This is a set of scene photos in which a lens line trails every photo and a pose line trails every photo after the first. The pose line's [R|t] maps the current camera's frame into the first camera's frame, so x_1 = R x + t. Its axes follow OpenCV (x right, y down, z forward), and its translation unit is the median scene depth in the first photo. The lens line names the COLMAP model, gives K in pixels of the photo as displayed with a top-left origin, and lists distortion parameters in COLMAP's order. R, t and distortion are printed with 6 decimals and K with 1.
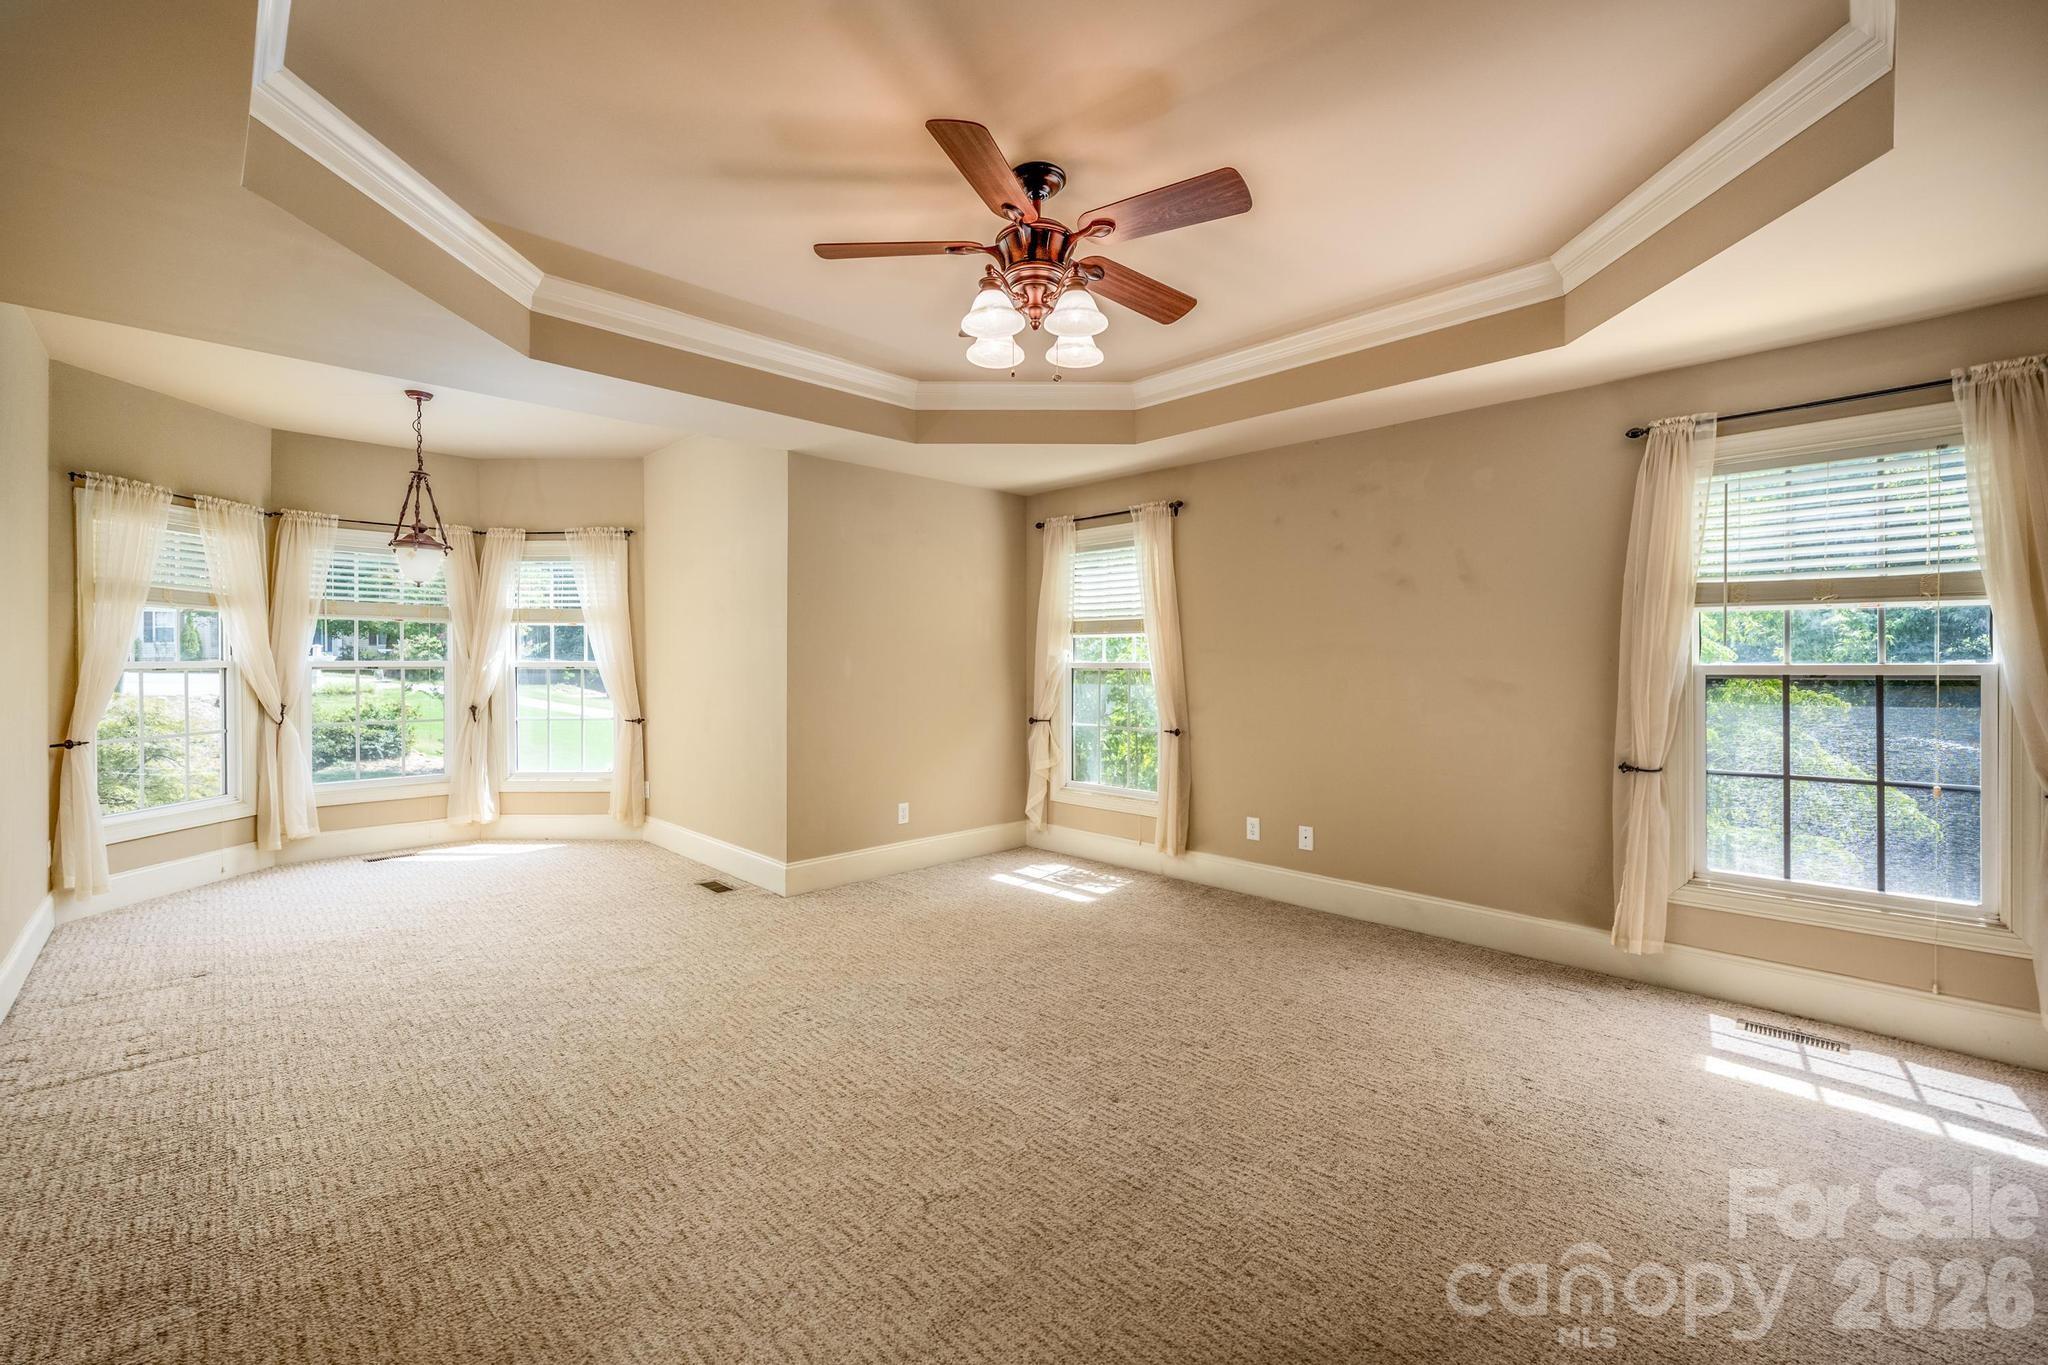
lens RADIAL K [[857.2, 0, 1044.7], [0, 857.2, 666.6], [0, 0, 1]] dist [-0.008273, 0.000750]
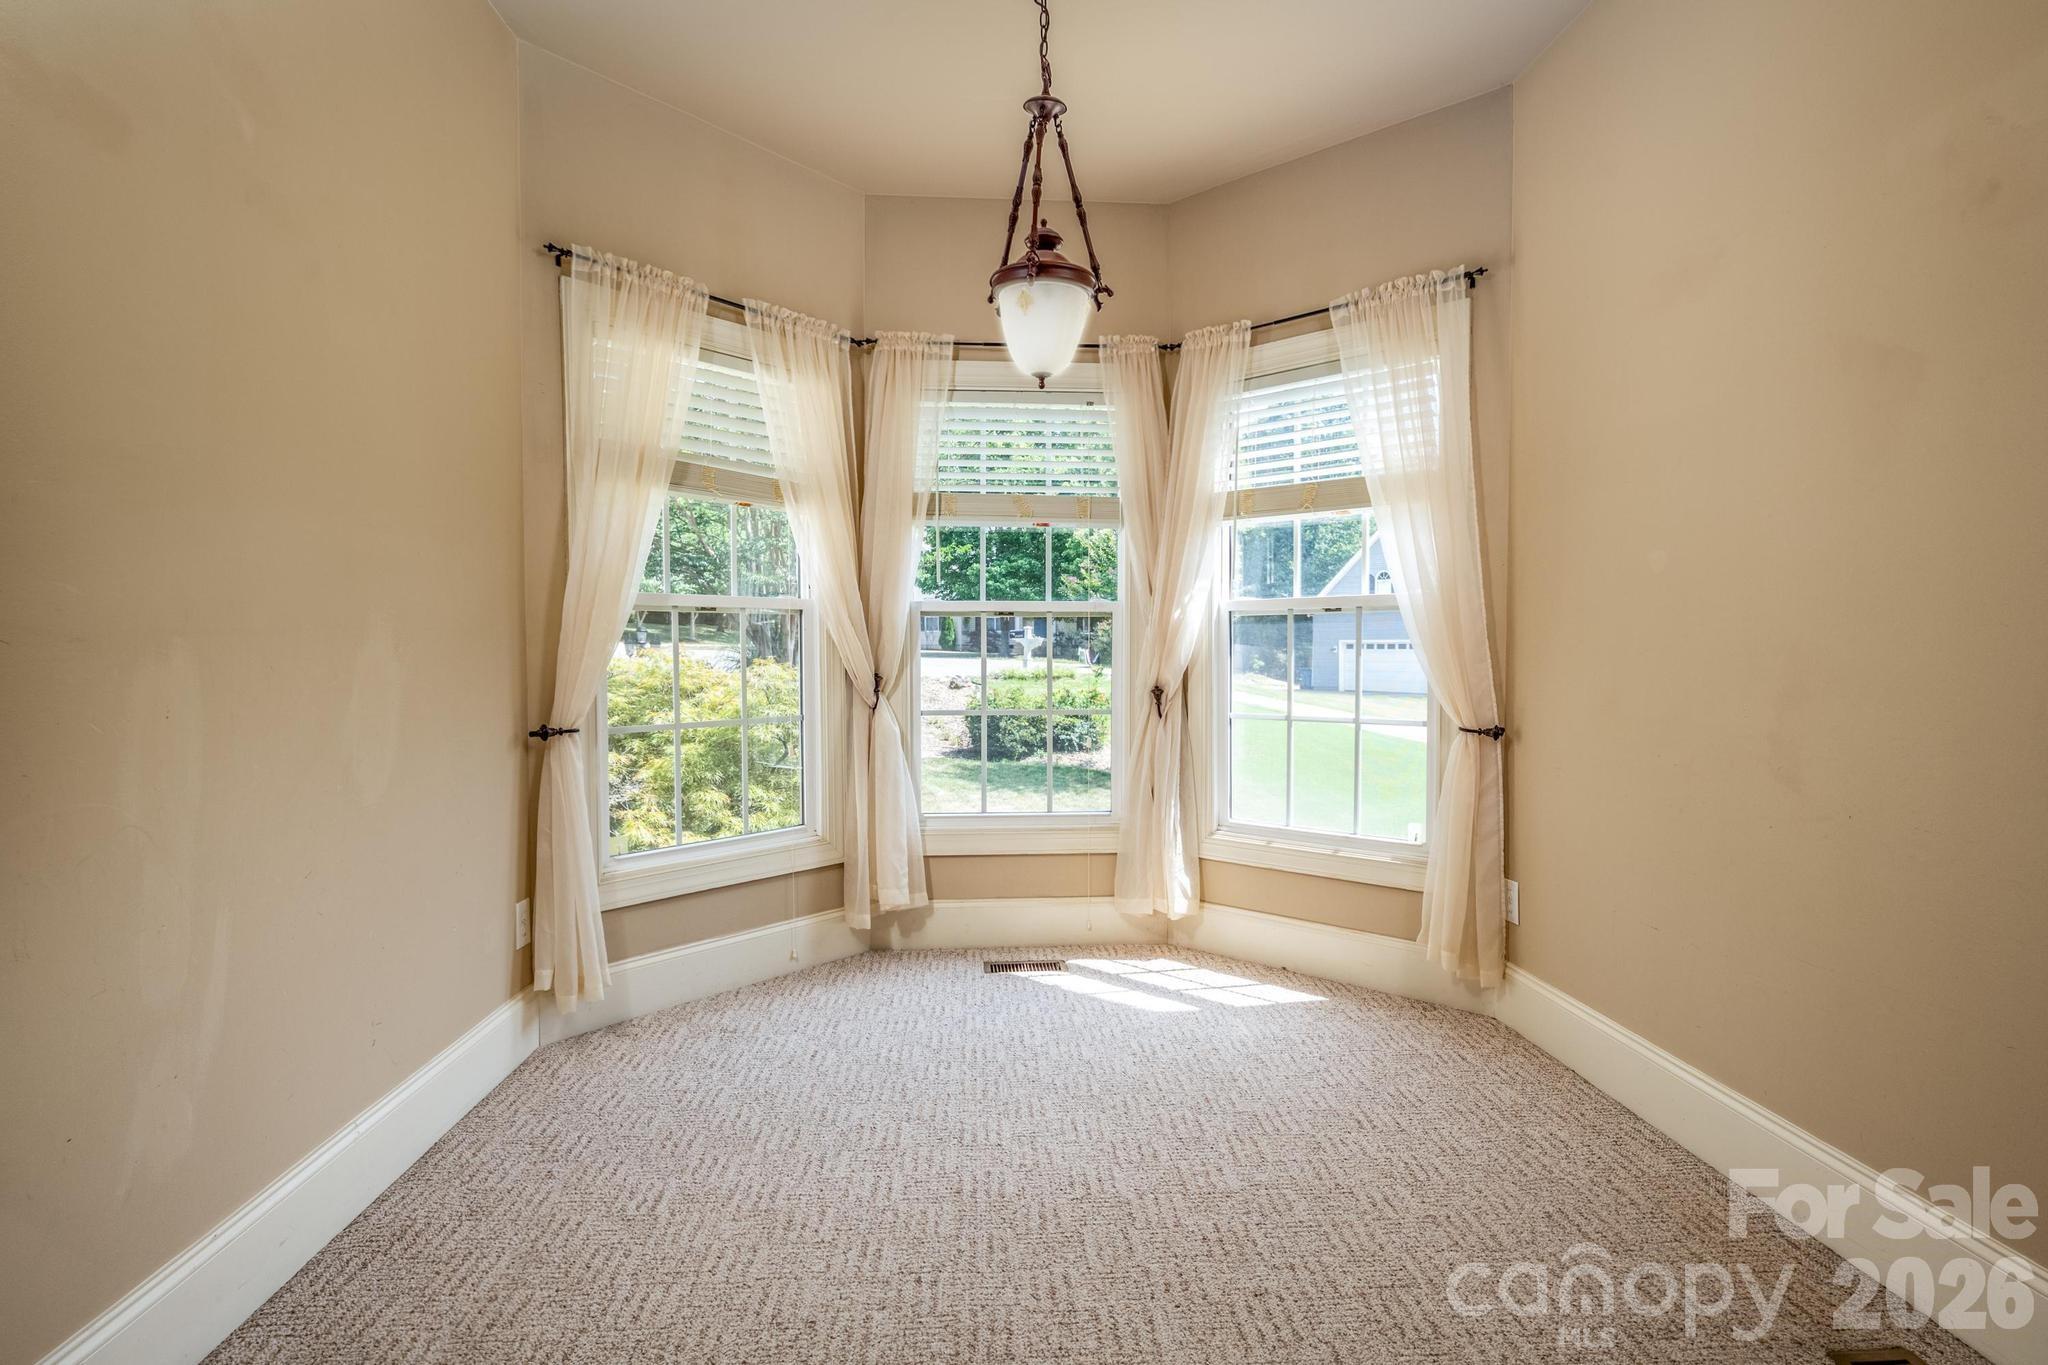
lens RADIAL K [[1006.1, 0, 1027.1], [0, 1006.1, 680.2], [0, 0, 1]] dist [0.023998, 0.000038]
pose [[0.747263, 0.017226, -0.664305, -0.325209], [-0.003142, 0.999744, 0.022390, 0.028849], [0.664521, -0.014644, 0.747126, 0.495647]]
